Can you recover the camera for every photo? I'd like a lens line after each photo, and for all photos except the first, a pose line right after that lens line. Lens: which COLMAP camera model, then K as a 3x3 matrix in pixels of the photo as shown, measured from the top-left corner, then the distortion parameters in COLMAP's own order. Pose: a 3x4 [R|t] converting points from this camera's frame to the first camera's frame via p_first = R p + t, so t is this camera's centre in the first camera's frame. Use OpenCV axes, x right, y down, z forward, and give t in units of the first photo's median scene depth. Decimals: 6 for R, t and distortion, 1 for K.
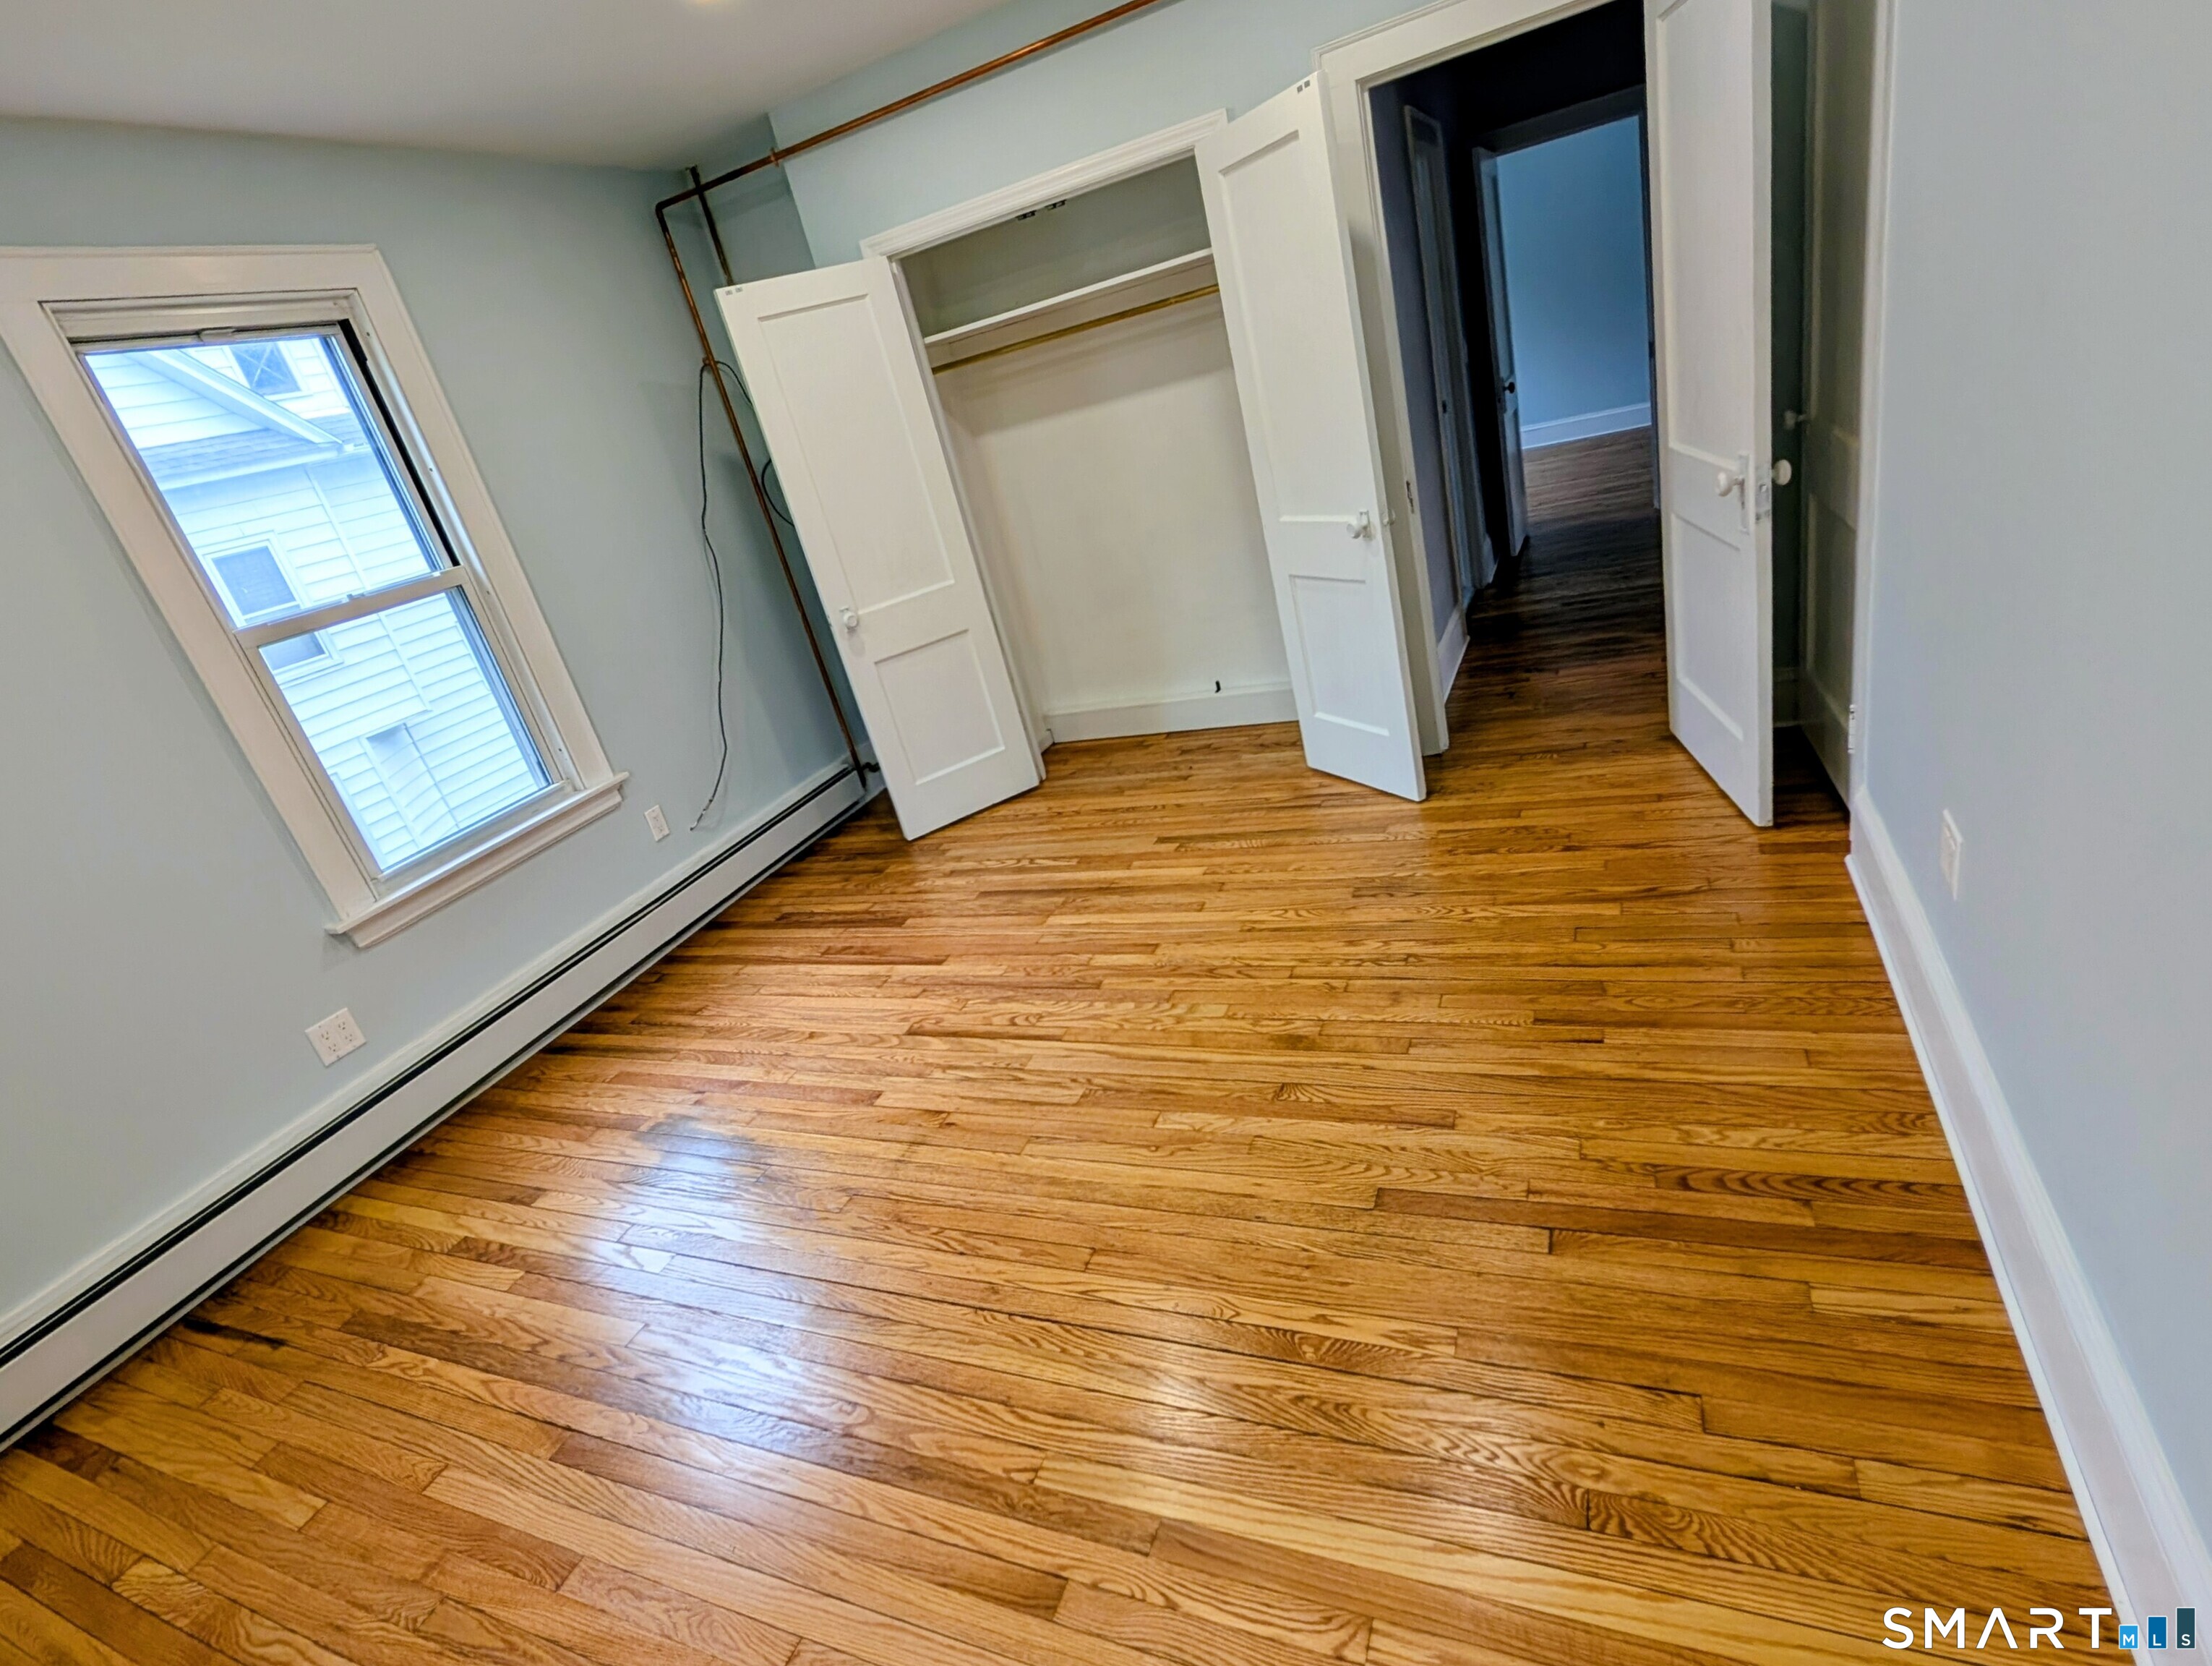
lens RADIAL K [[1065.9, 0, 1106.0], [0, 1065.9, 833.0], [0, 0, 1]] dist [0.000561, 0.000624]
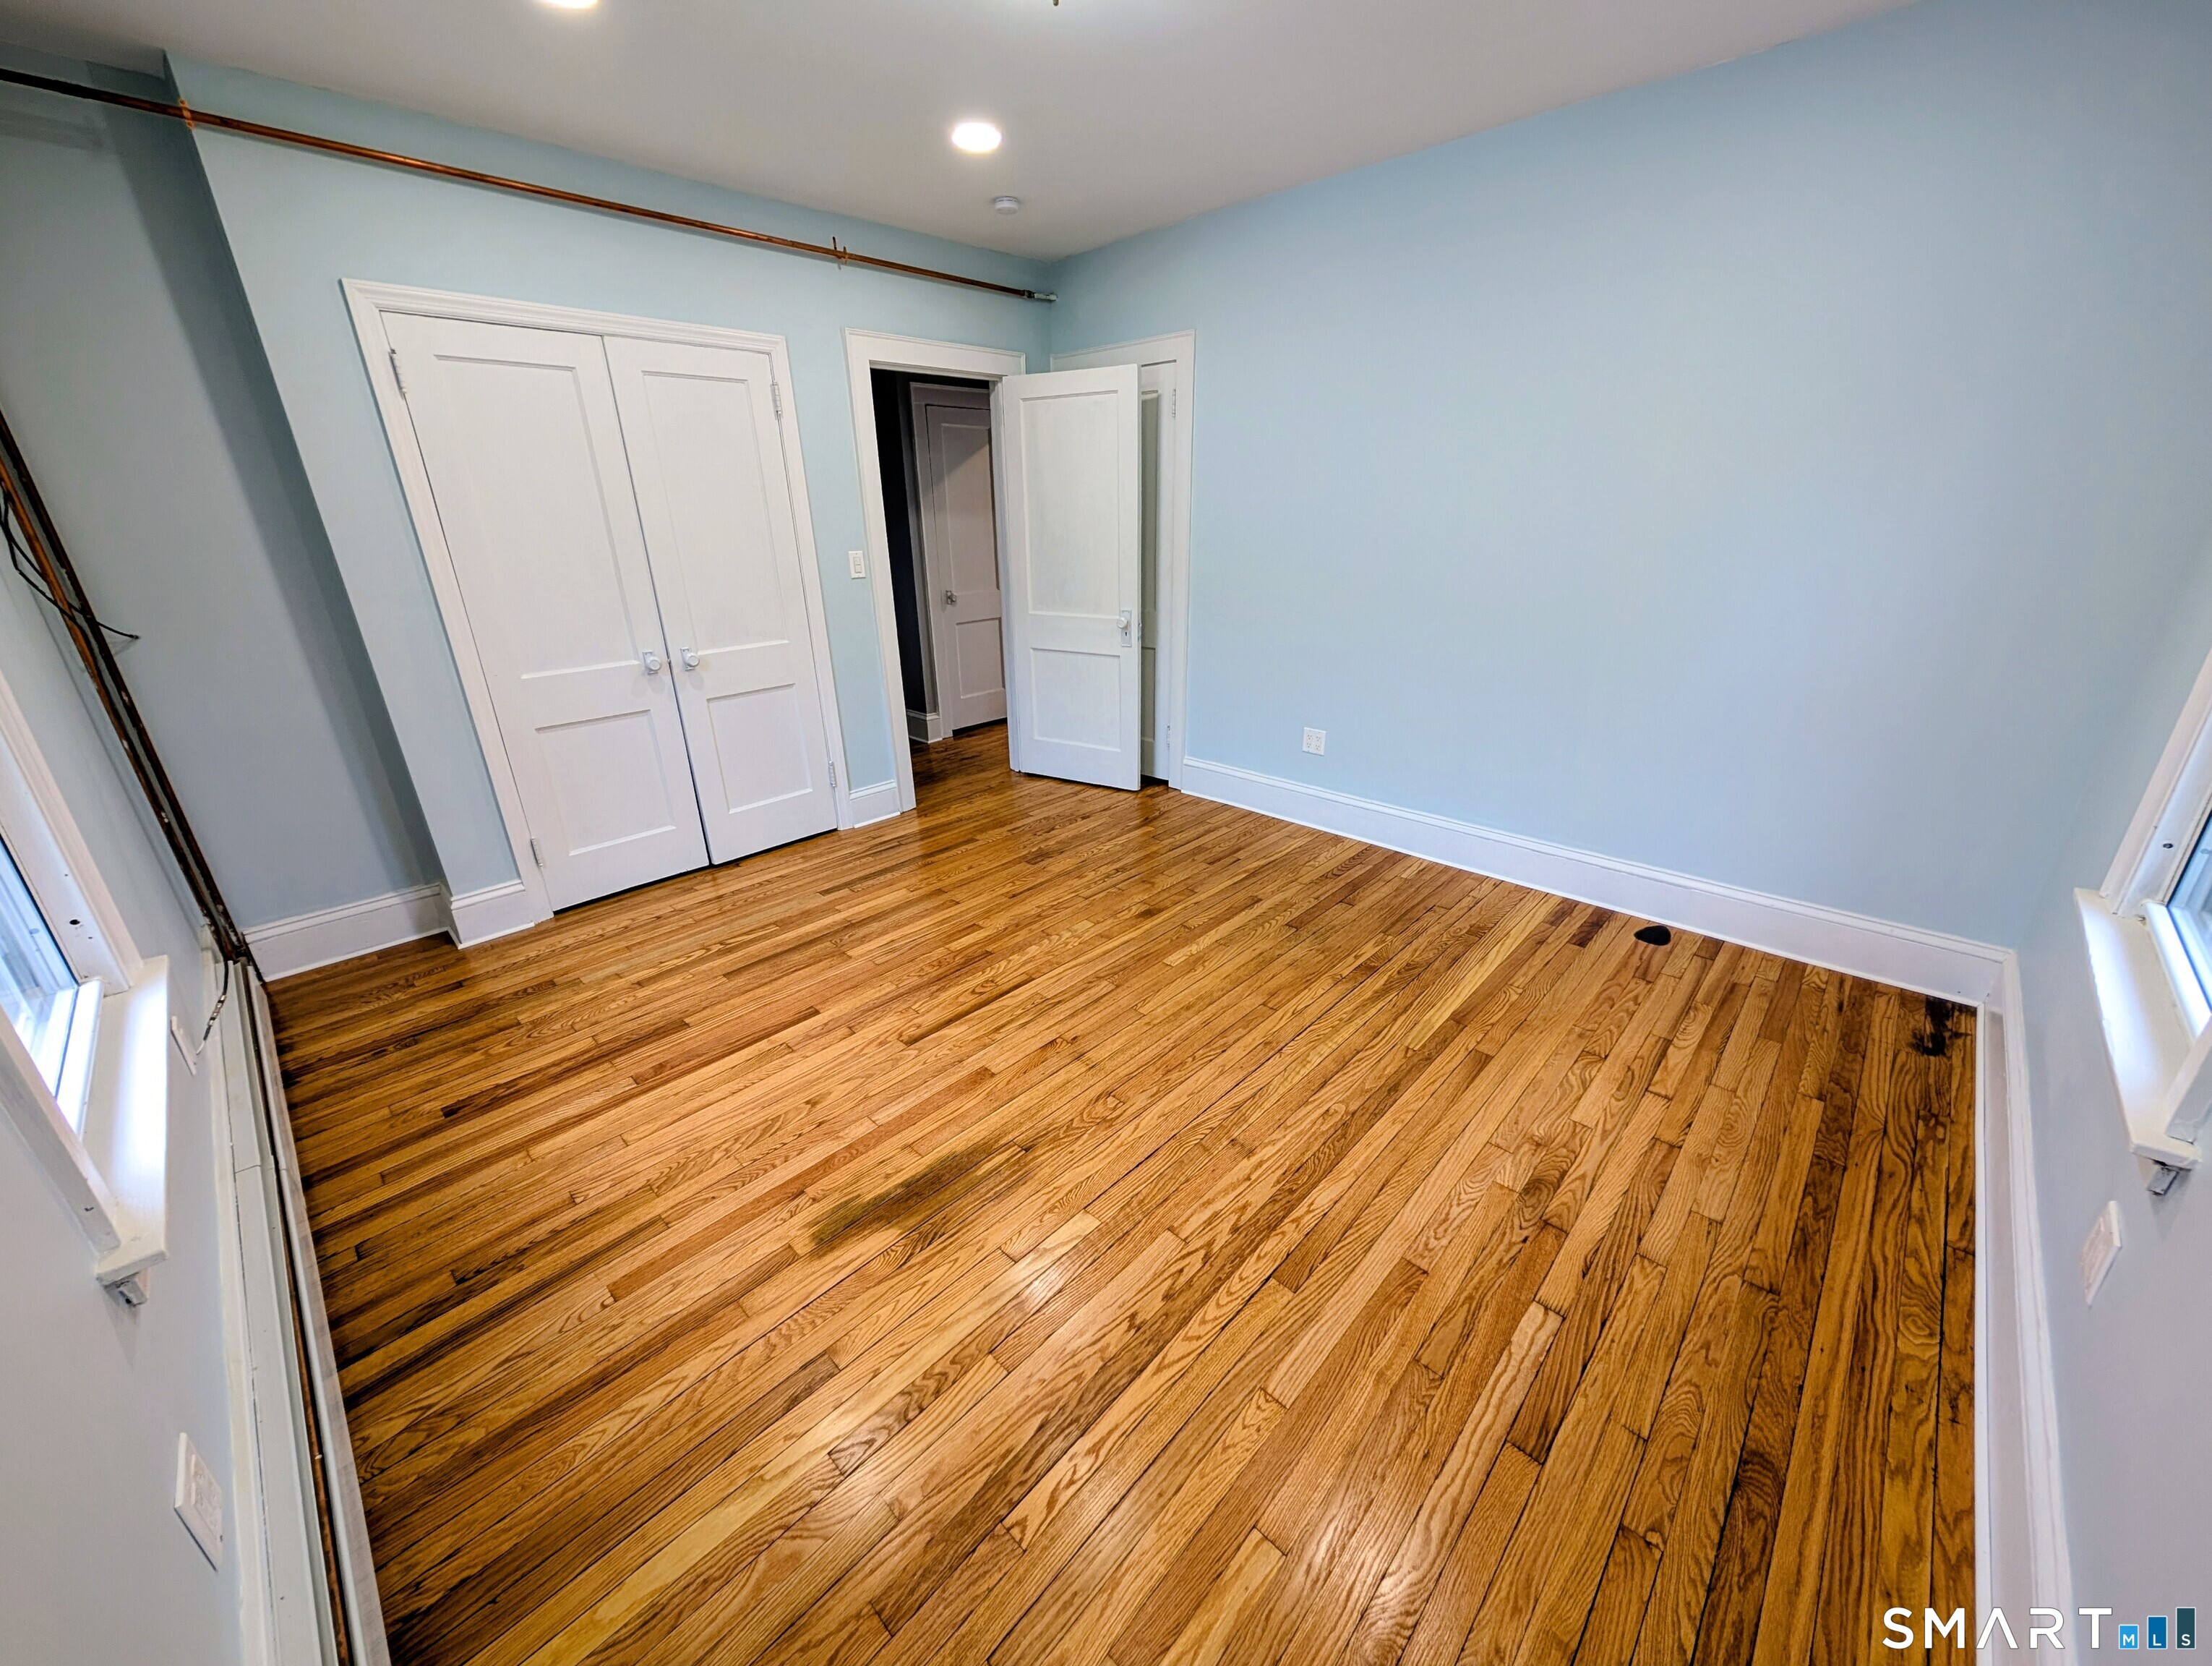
lens RADIAL K [[851.0, 0, 1103.4], [0, 851.0, 832.7], [0, 0, 1]] dist [0.000992, 0.000223]
pose [[0.344827, -0.110386, 0.932153, -0.837202], [0.310100, 0.950702, -0.002132, 0.048953], [-0.885964, 0.289796, 0.362058, 0.446435]]
